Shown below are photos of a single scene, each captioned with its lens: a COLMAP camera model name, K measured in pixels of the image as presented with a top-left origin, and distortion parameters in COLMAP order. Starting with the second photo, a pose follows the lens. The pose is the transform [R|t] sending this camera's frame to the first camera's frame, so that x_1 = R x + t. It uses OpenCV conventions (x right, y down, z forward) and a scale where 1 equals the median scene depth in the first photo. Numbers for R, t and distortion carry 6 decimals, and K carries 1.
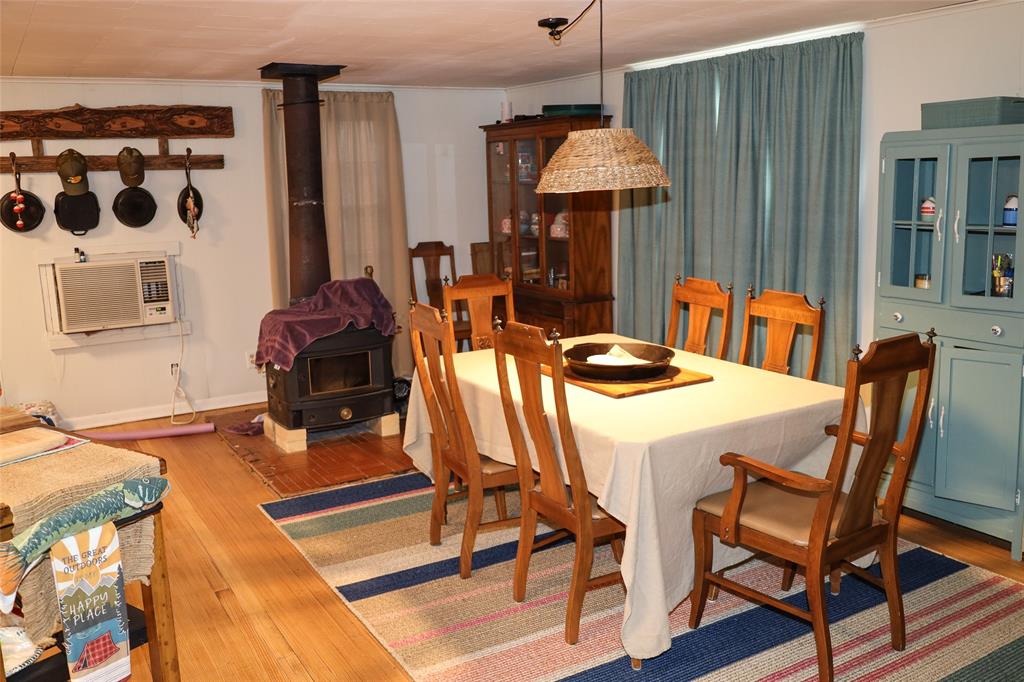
lens RADIAL K [[901.5, 0, 517.8], [0, 901.5, 341.7], [0, 0, 1]] dist [-0.014360, 0.003984]
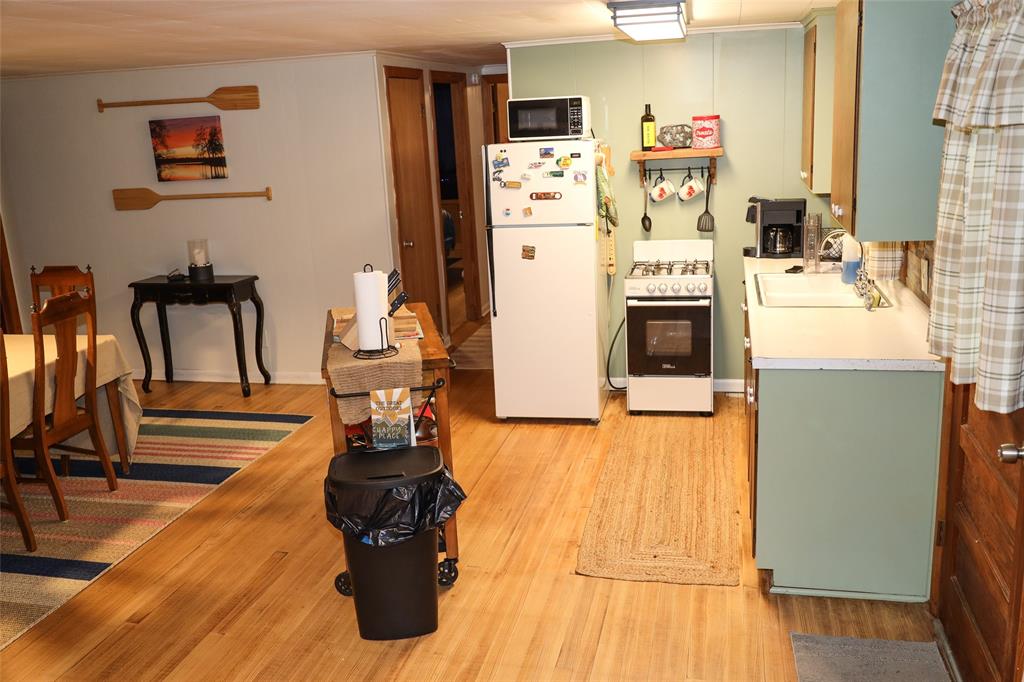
lens RADIAL K [[901.5, 0, 517.8], [0, 901.5, 341.7], [0, 0, 1]] dist [-0.014360, 0.003984]
pose [[-0.716456, -0.104224, 0.689803, -0.801519], [0.201375, 0.915792, 0.347524, -0.161684], [-0.667936, 0.387895, -0.635137, 0.772307]]
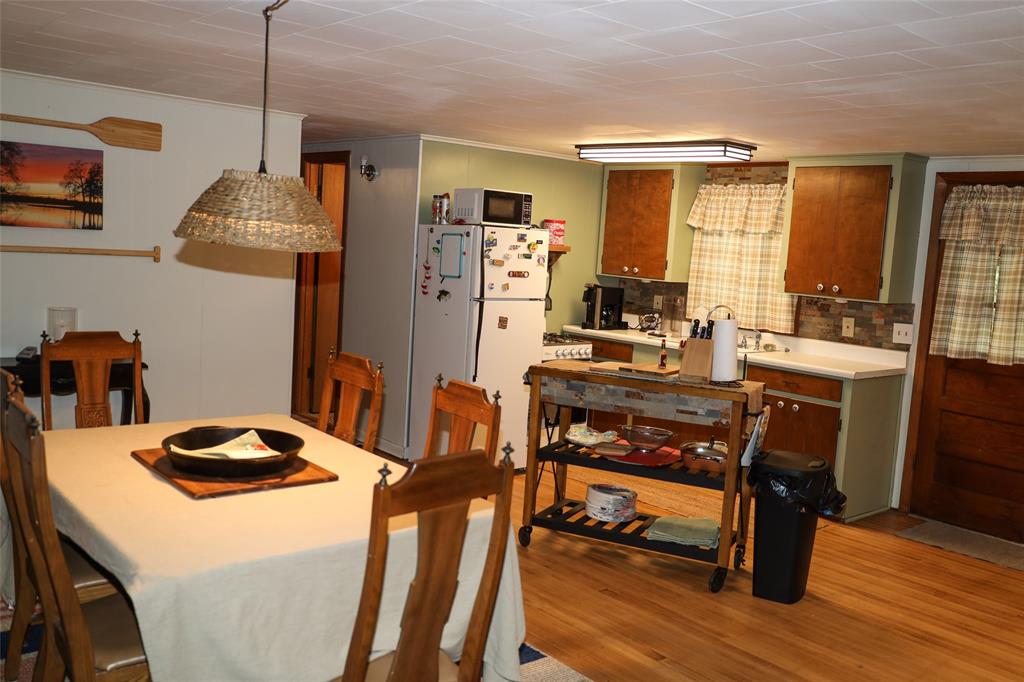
lens RADIAL K [[901.5, 0, 517.8], [0, 901.5, 341.7], [0, 0, 1]] dist [-0.014360, 0.003984]
pose [[-0.984972, -0.013814, -0.172163, 0.001753], [-0.065366, 0.952467, 0.297547, -0.213648], [0.159870, 0.304329, -0.939056, 1.135350]]
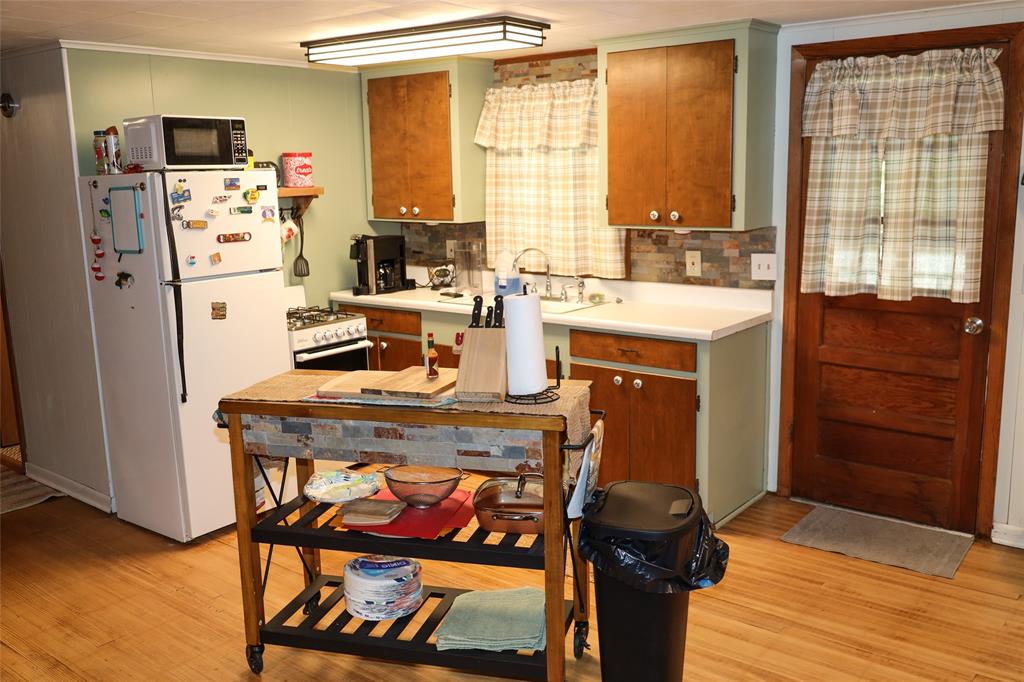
lens RADIAL K [[901.5, 0, 517.8], [0, 901.5, 341.7], [0, 0, 1]] dist [-0.014360, 0.003984]
pose [[-0.934133, 0.115307, -0.337786, -0.138600], [-0.018008, 0.929948, 0.367250, -0.167535], [0.356470, 0.349143, -0.866619, 0.860153]]
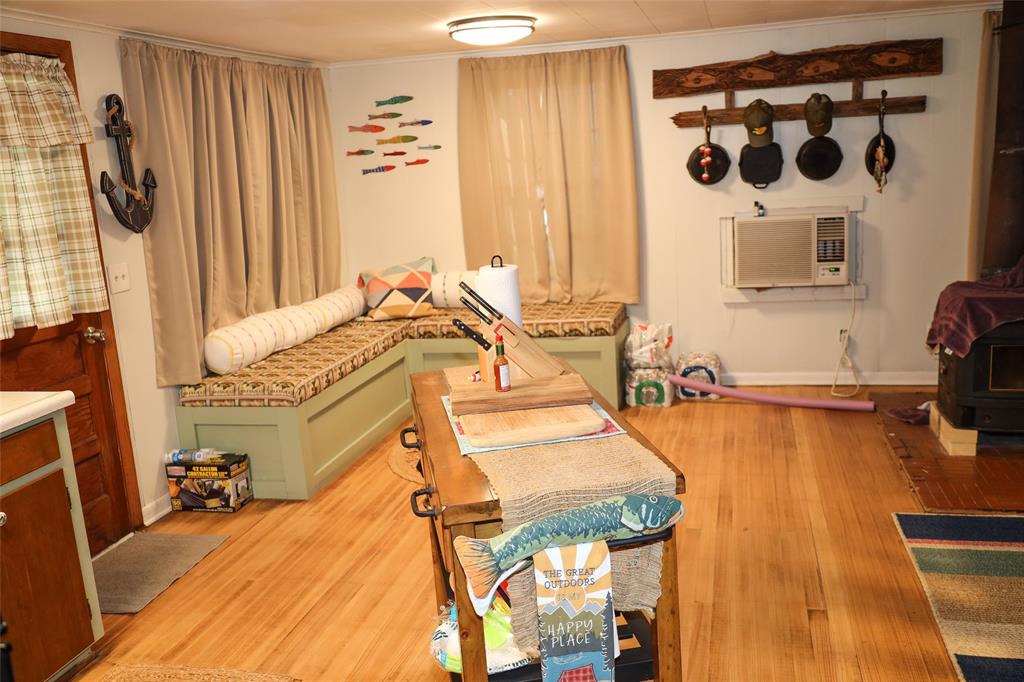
lens RADIAL K [[901.5, 0, 517.8], [0, 901.5, 341.7], [0, 0, 1]] dist [-0.014360, 0.003984]
pose [[0.714293, 0.122909, -0.688969, 0.016668], [-0.085300, 0.992408, 0.088606, -0.018308], [0.694629, -0.004521, 0.719354, 0.118757]]
